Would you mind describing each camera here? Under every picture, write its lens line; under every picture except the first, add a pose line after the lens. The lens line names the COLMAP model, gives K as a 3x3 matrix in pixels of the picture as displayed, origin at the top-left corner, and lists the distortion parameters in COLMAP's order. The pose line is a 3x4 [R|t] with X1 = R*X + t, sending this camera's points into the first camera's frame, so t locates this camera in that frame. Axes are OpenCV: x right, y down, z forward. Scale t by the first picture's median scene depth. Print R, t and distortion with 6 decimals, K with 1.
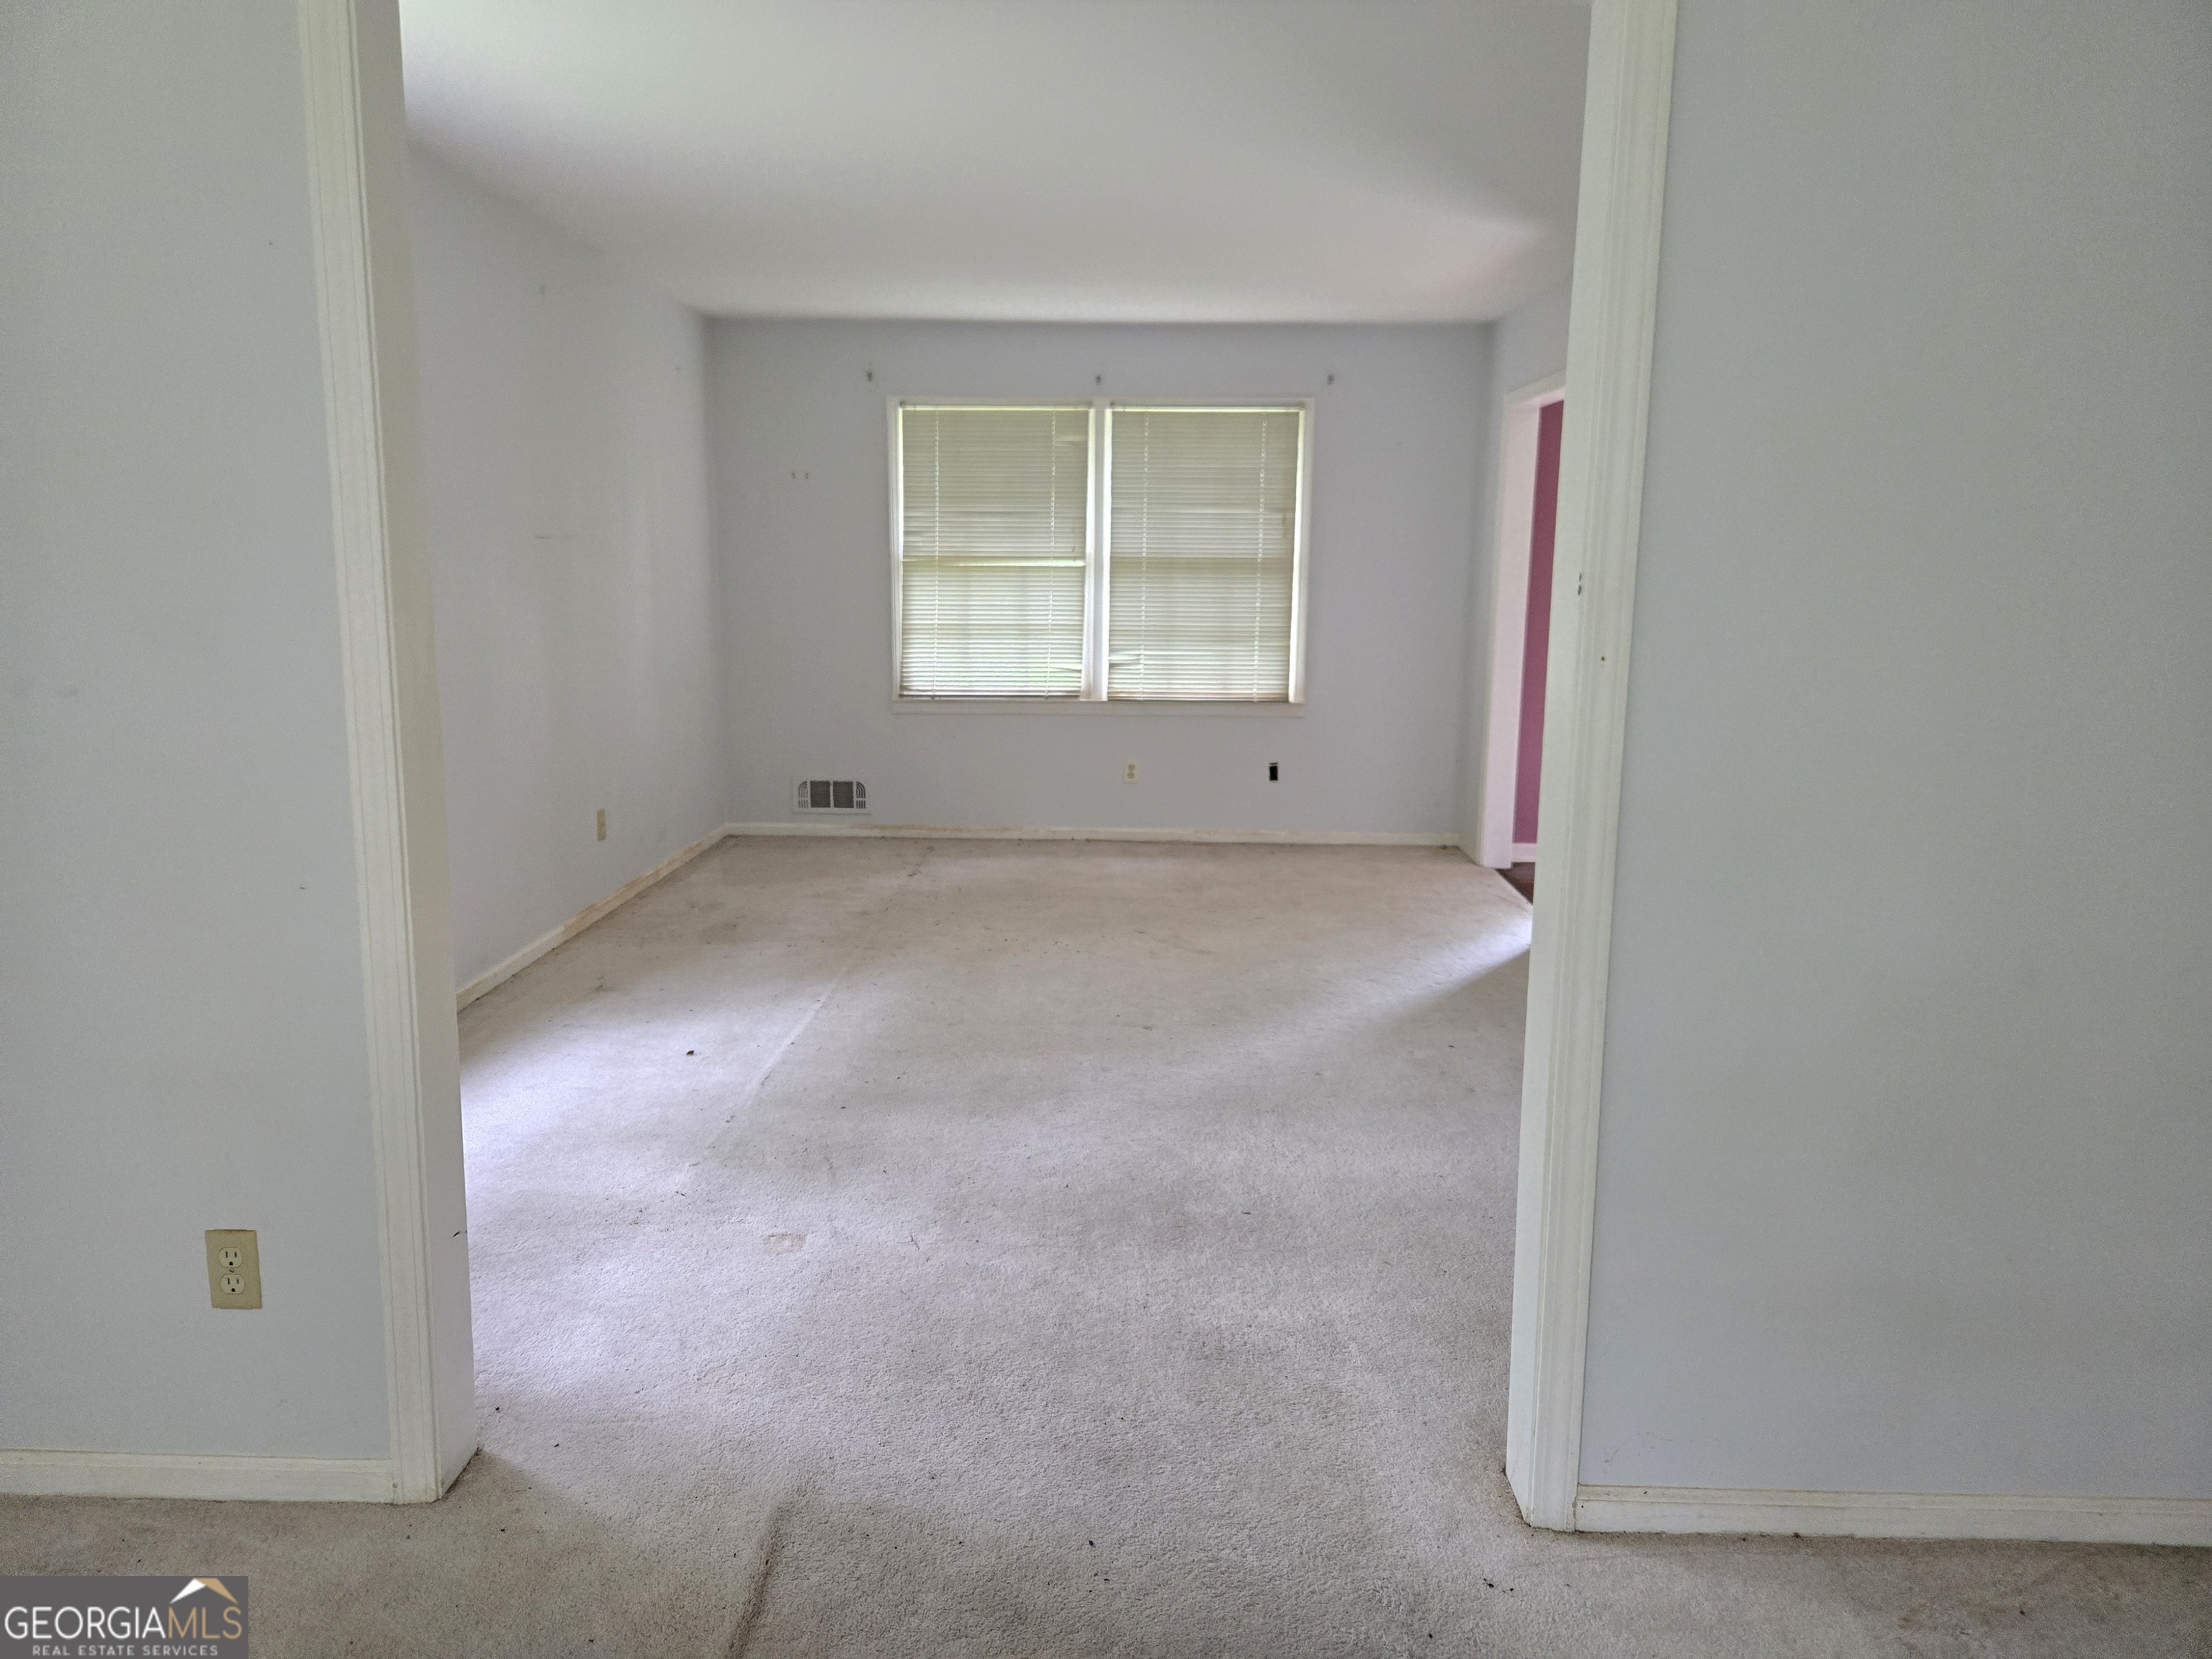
lens RADIAL K [[1488.8, 0, 1102.9], [0, 1488.8, 824.9], [0, 0, 1]] dist [0.035198, -0.023933]
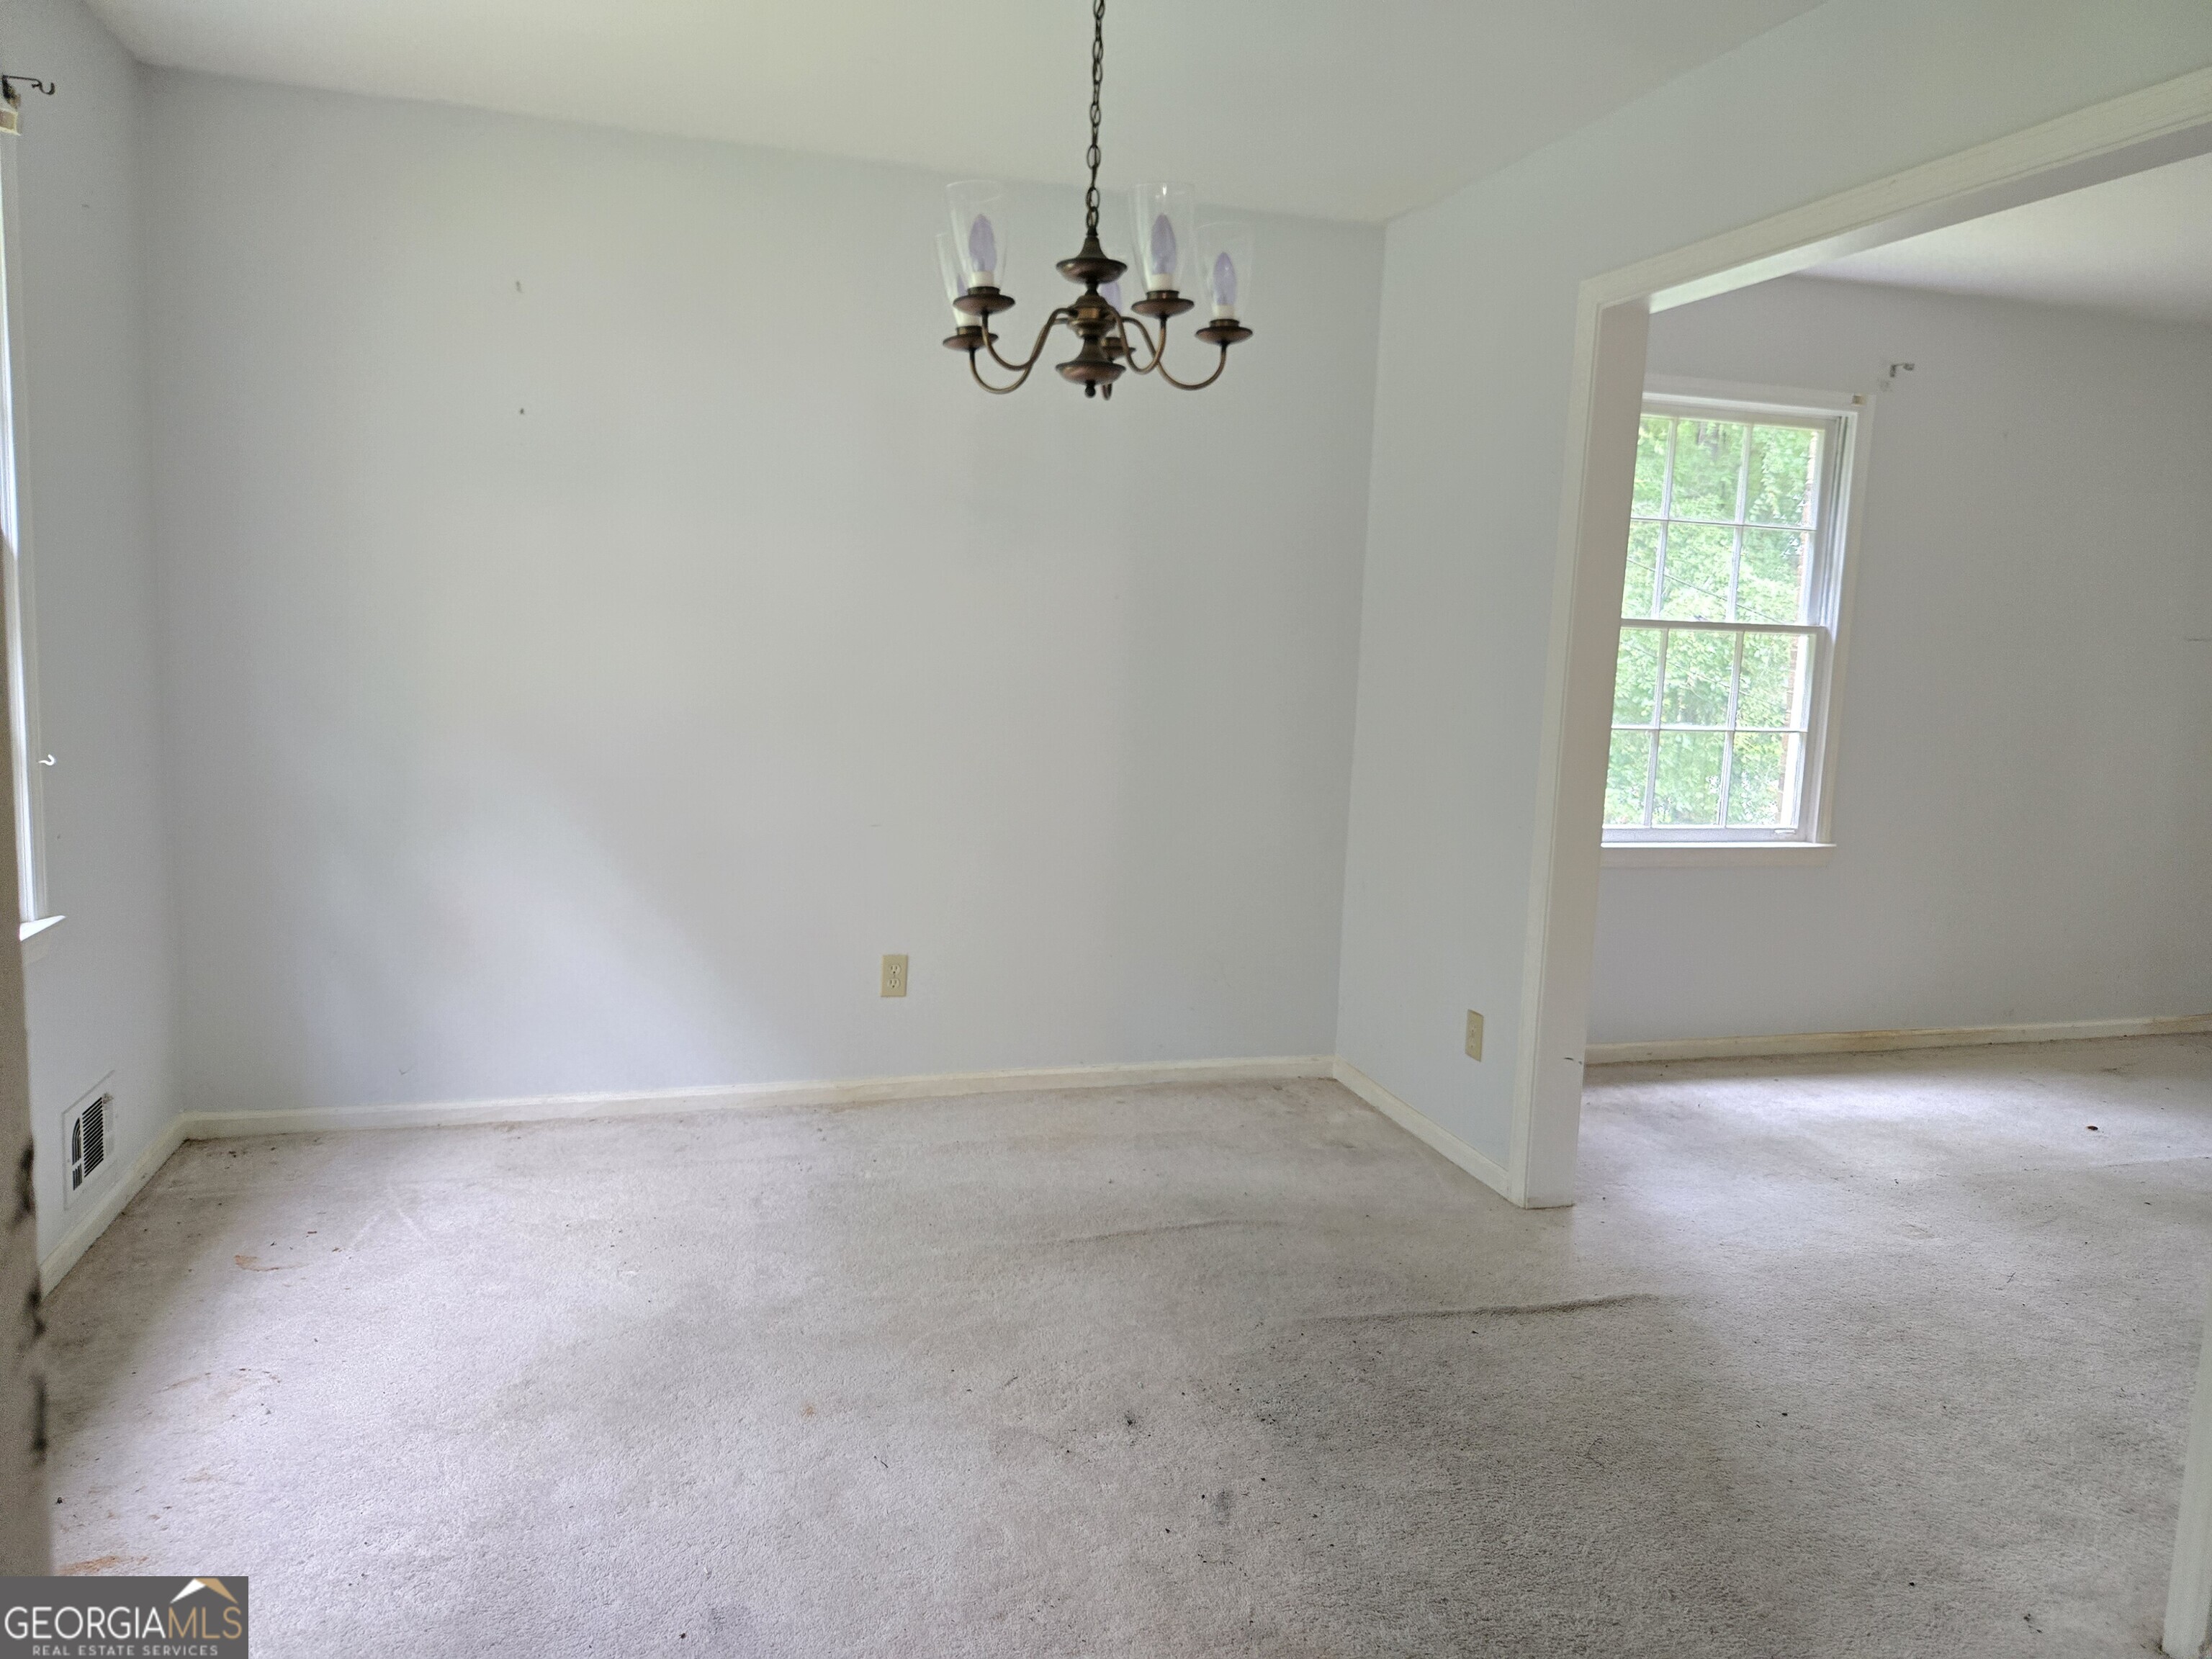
lens RADIAL K [[1488.8, 0, 1109.1], [0, 1488.8, 824.1], [0, 0, 1]] dist [0.035198, -0.023933]
pose [[0.316897, 0.129114, -0.939631, 0.853212], [-0.193085, 0.978727, 0.069367, 0.009496], [0.928598, 0.159446, 0.335086, -0.036777]]
